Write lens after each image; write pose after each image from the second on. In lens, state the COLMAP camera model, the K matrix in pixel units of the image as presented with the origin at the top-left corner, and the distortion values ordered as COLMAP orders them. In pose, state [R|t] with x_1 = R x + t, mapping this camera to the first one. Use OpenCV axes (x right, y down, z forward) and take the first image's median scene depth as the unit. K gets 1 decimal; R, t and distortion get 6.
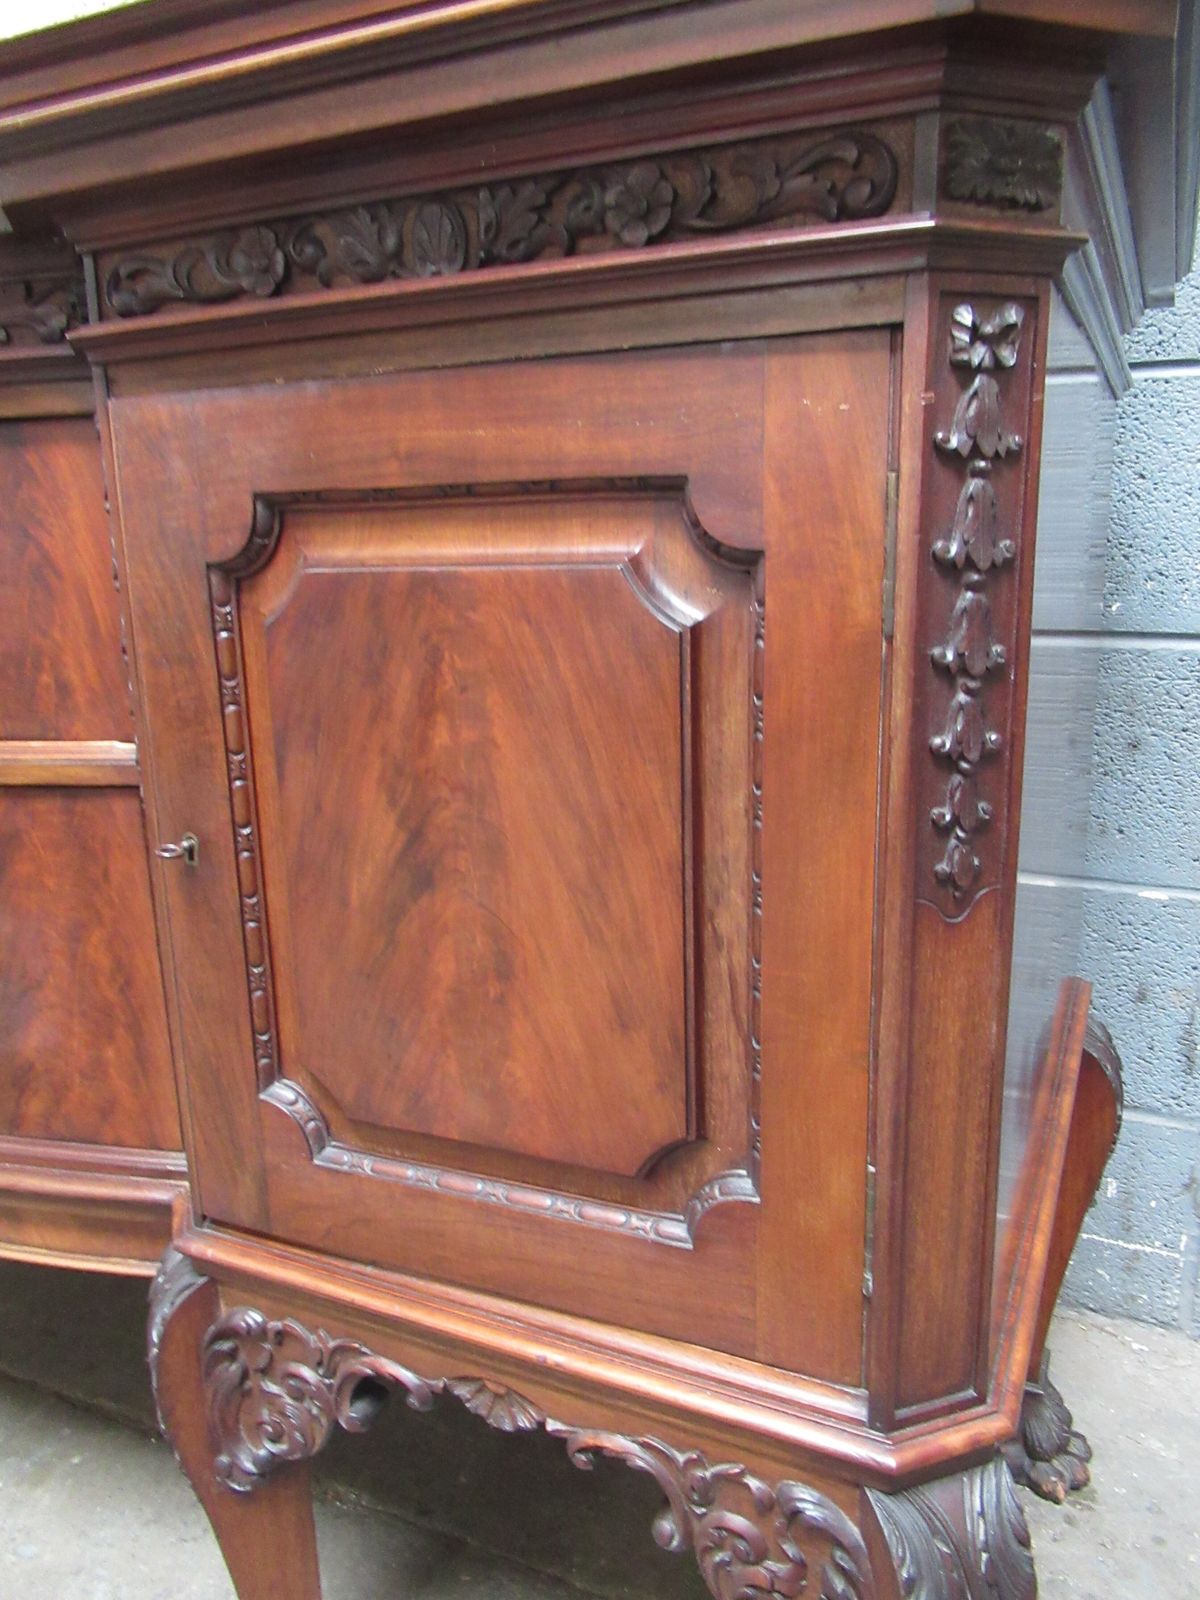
lens RADIAL K [[1190.1, 0, 594.2], [0, 1190.1, 797.4], [0, 0, 1]] dist [-0.000532, 0.001088]
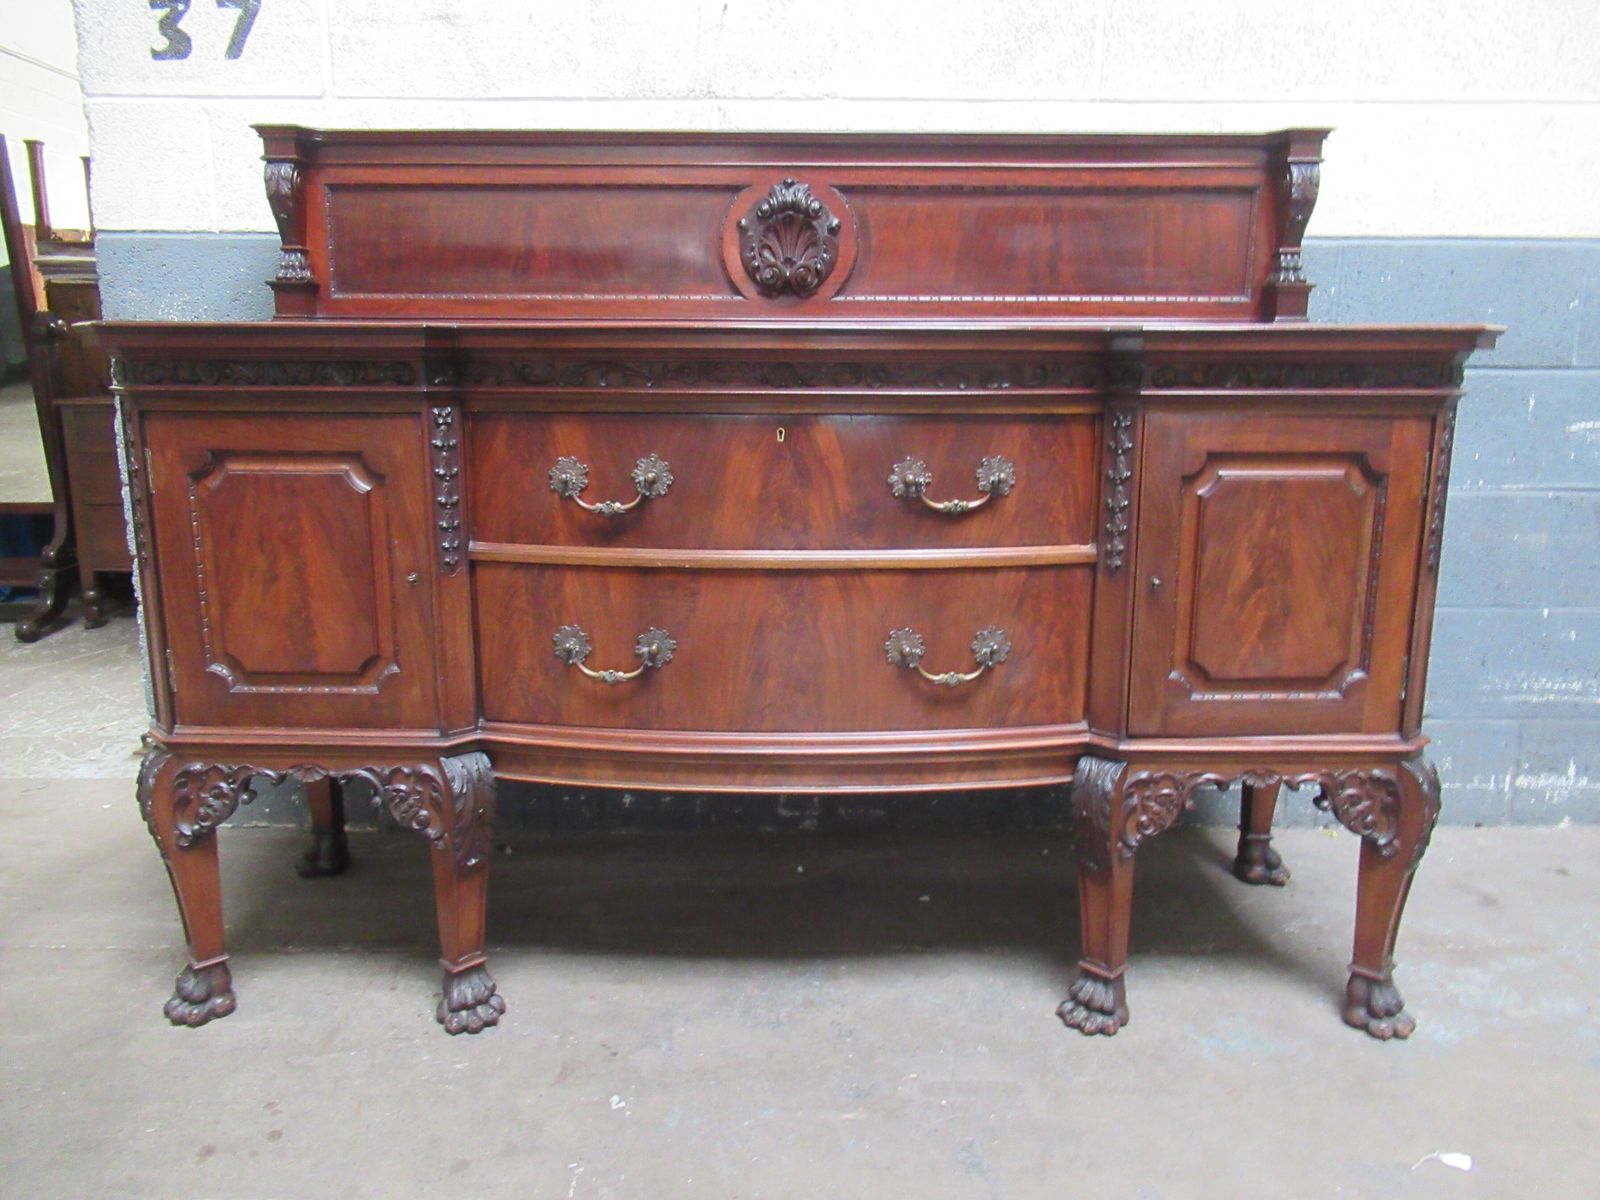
lens RADIAL K [[1190.1, 0, 773.9], [0, 1190.1, 606.9], [0, 0, 1]] dist [-0.000532, 0.001088]
pose [[0.913964, -0.060759, 0.401221, -2.138245], [0.071667, 0.997354, -0.012222, 0.068623], [-0.399417, 0.039925, 0.915900, -1.055963]]
